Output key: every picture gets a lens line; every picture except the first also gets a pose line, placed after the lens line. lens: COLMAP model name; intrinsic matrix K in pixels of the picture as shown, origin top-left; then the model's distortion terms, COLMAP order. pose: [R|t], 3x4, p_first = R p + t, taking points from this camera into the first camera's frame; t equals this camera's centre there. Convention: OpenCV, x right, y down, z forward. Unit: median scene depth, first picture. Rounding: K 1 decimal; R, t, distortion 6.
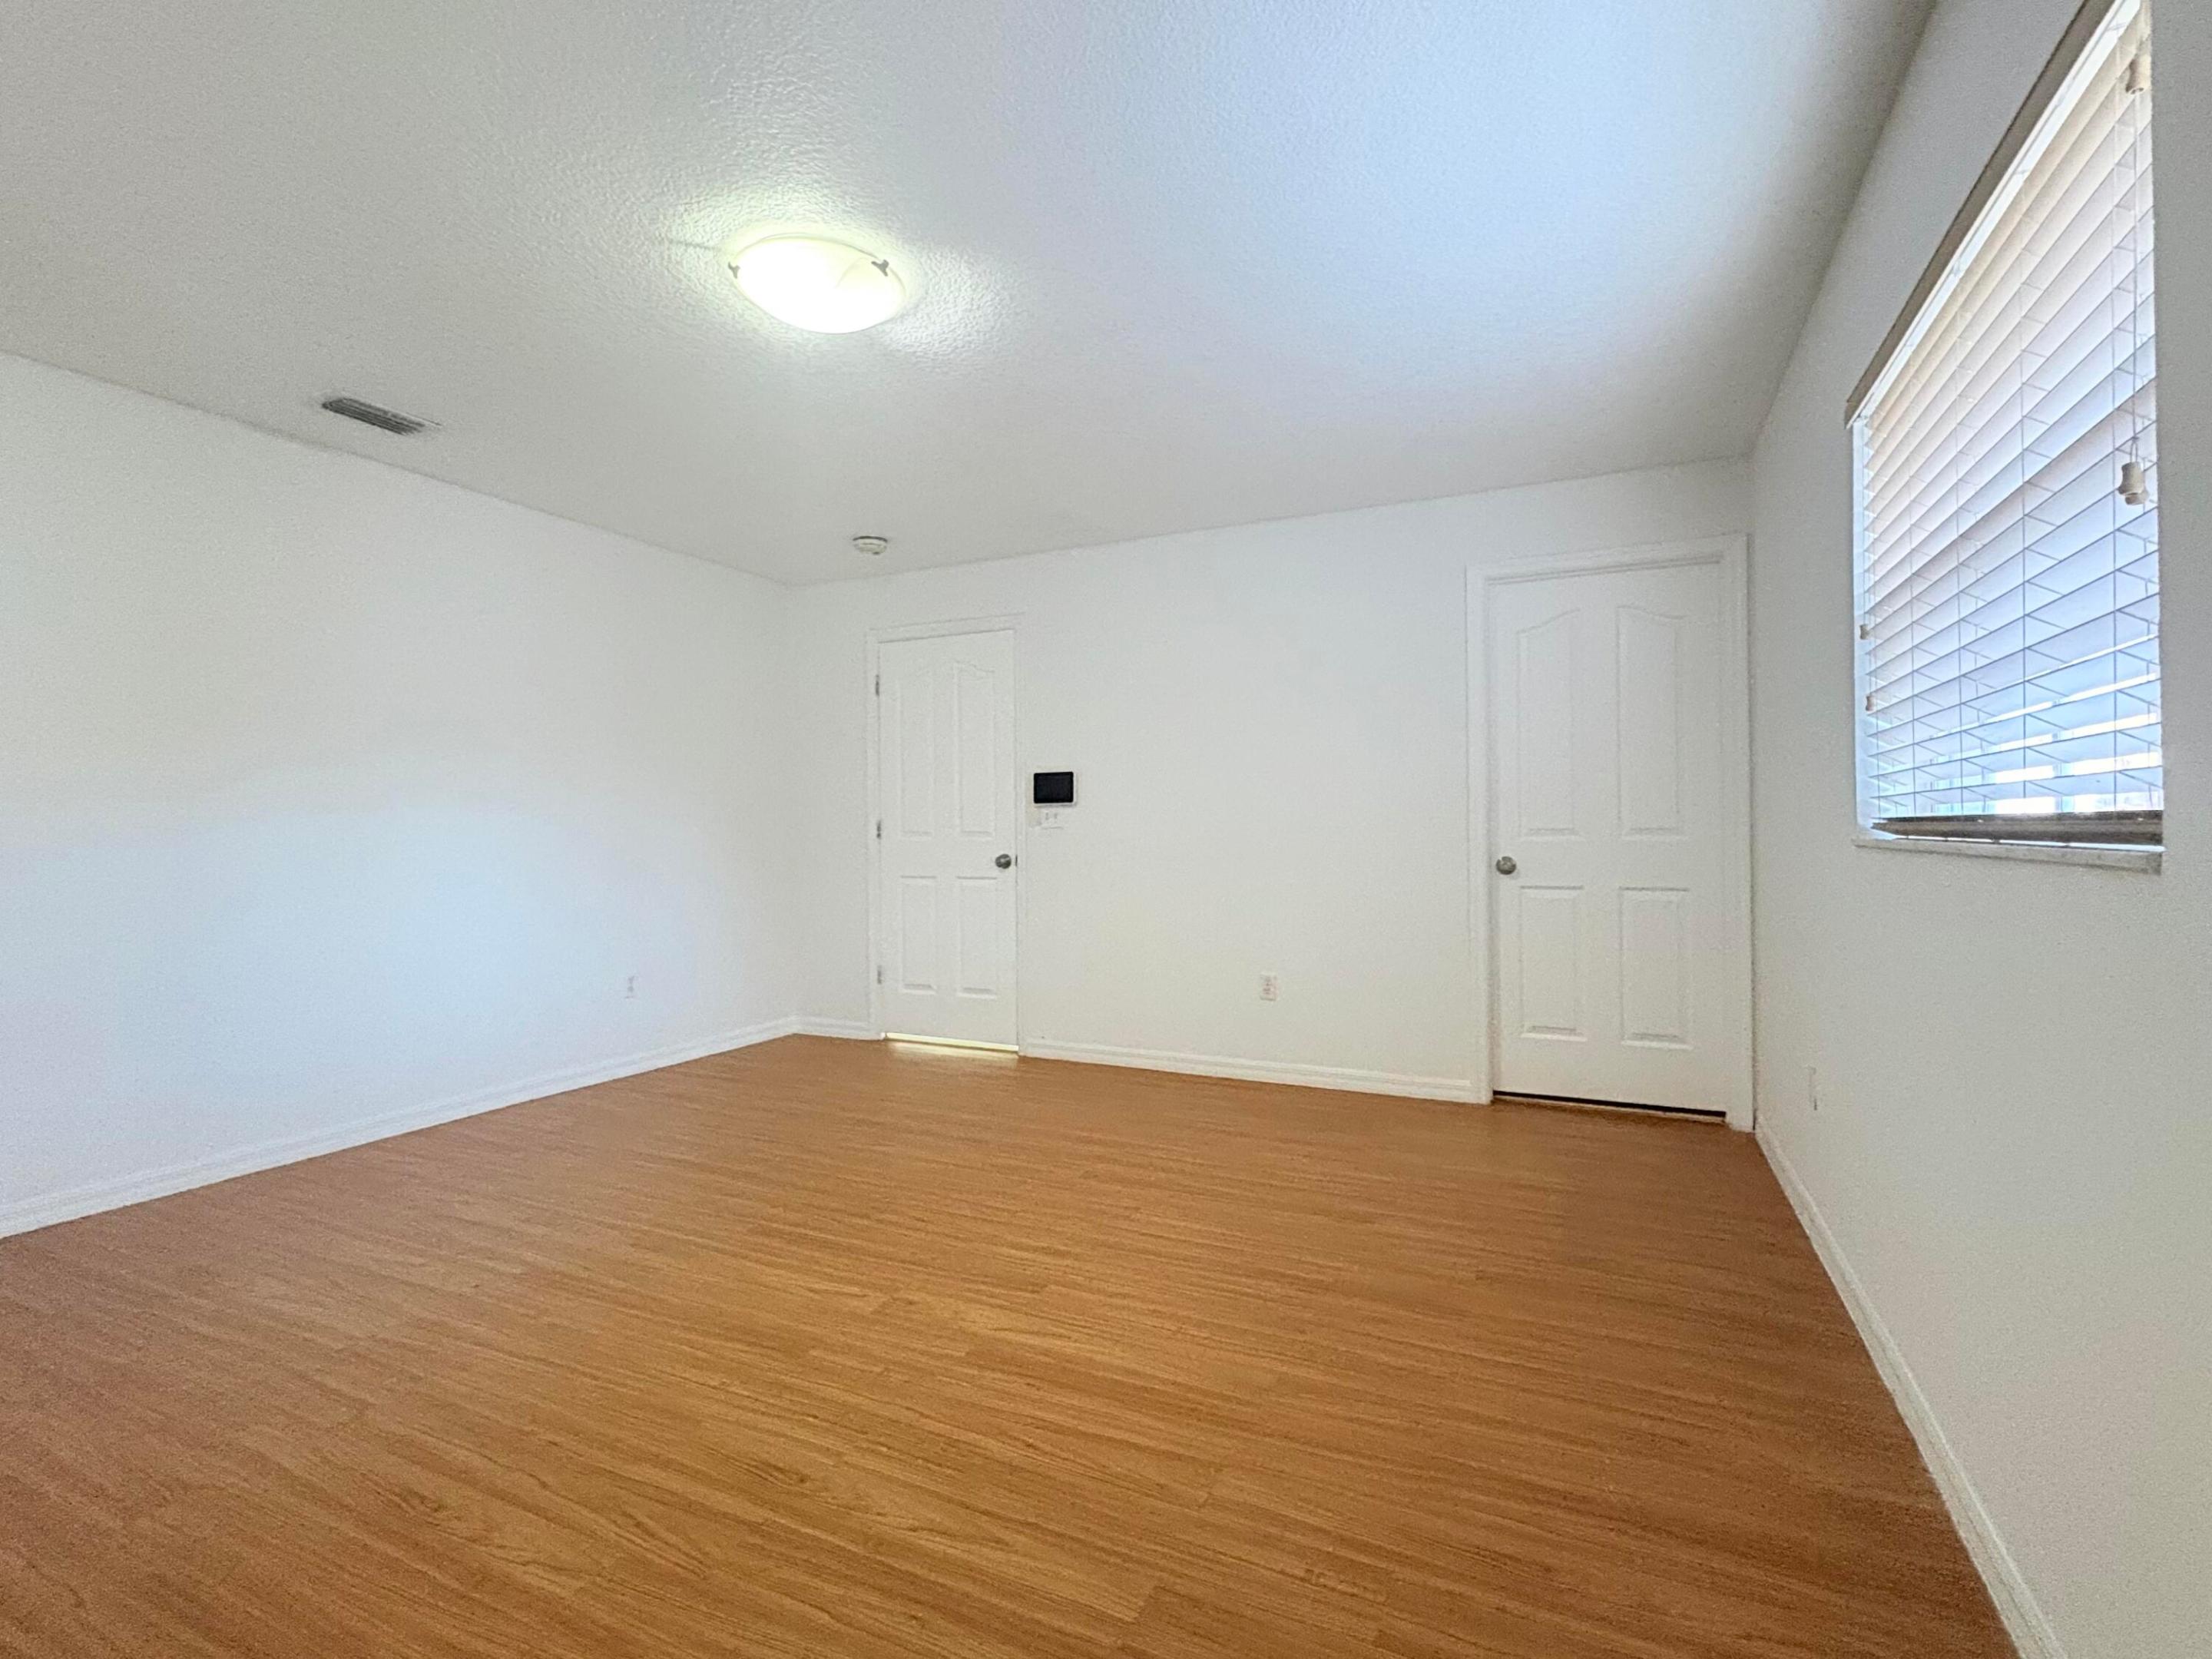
lens RADIAL K [[1024.8, 0, 1106.0], [0, 1024.8, 829.5], [0, 0, 1]] dist [0.000622, -0.000653]
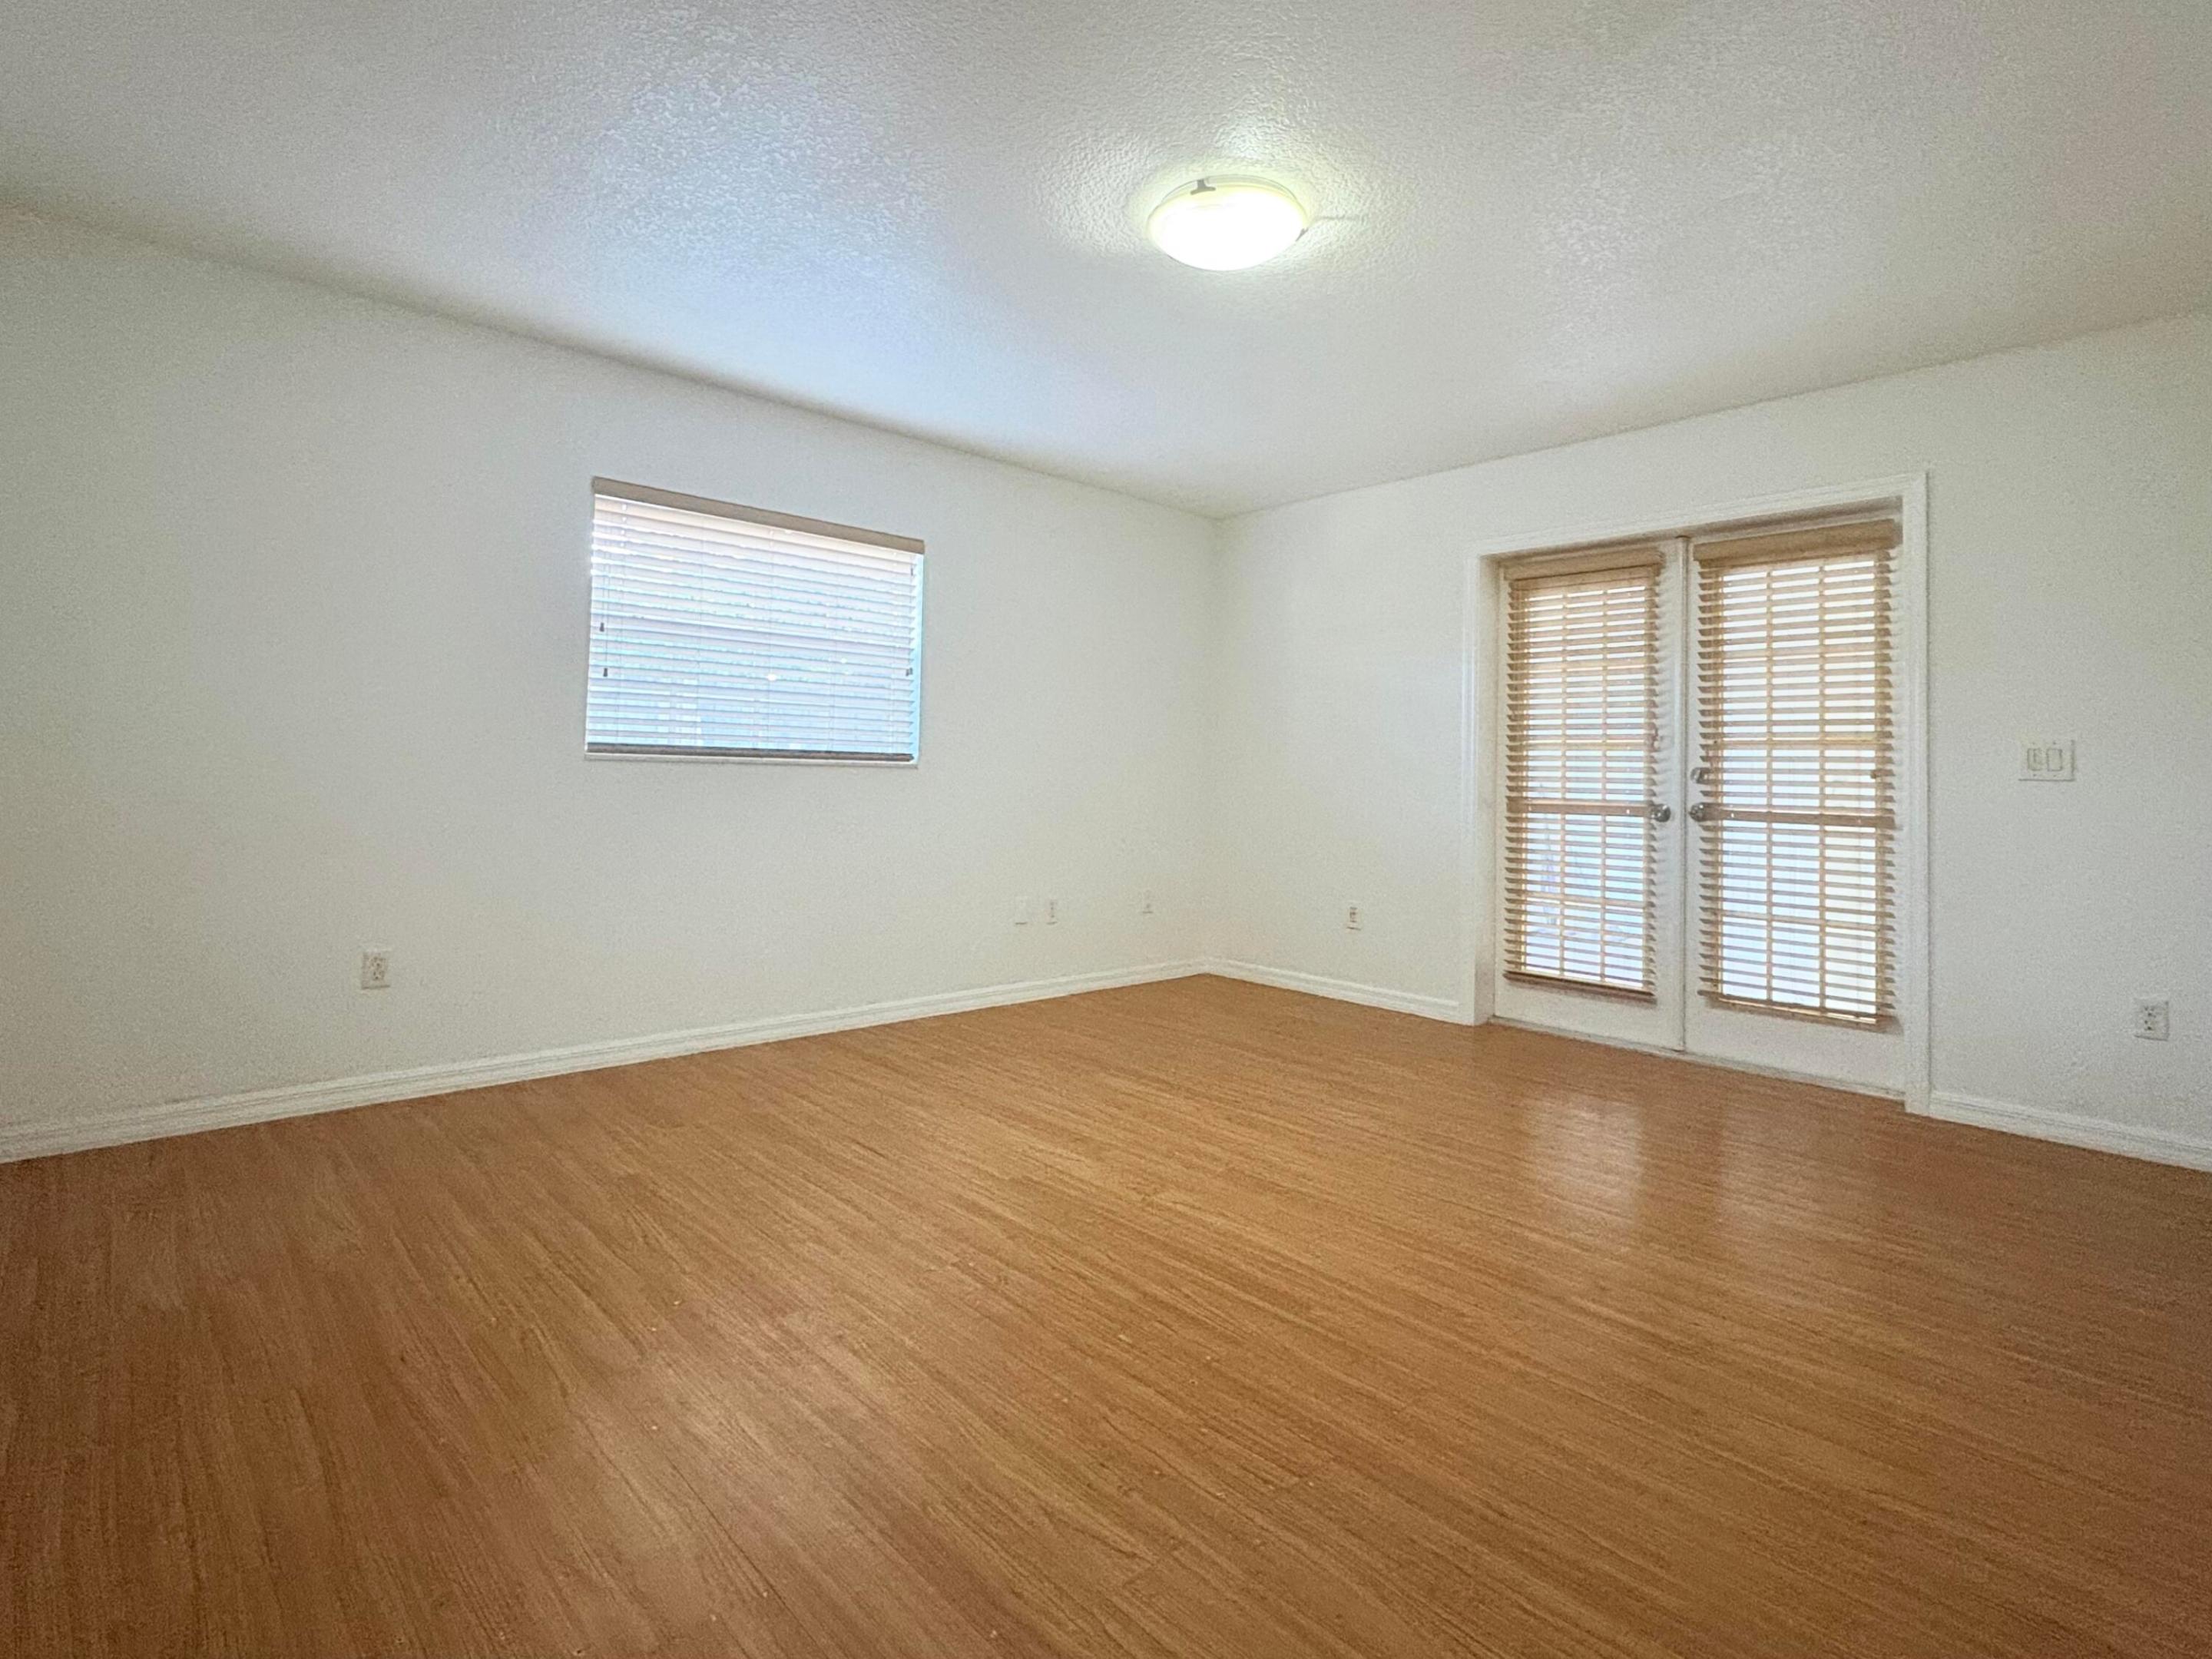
lens RADIAL K [[1024.8, 0, 1106.0], [0, 1024.8, 829.5], [0, 0, 1]] dist [0.000622, -0.000653]
pose [[-0.929092, -0.032545, 0.368415, -0.517495], [-0.013952, 0.998496, 0.053020, 0.024776], [-0.369587, 0.044120, -0.928148, 1.880450]]
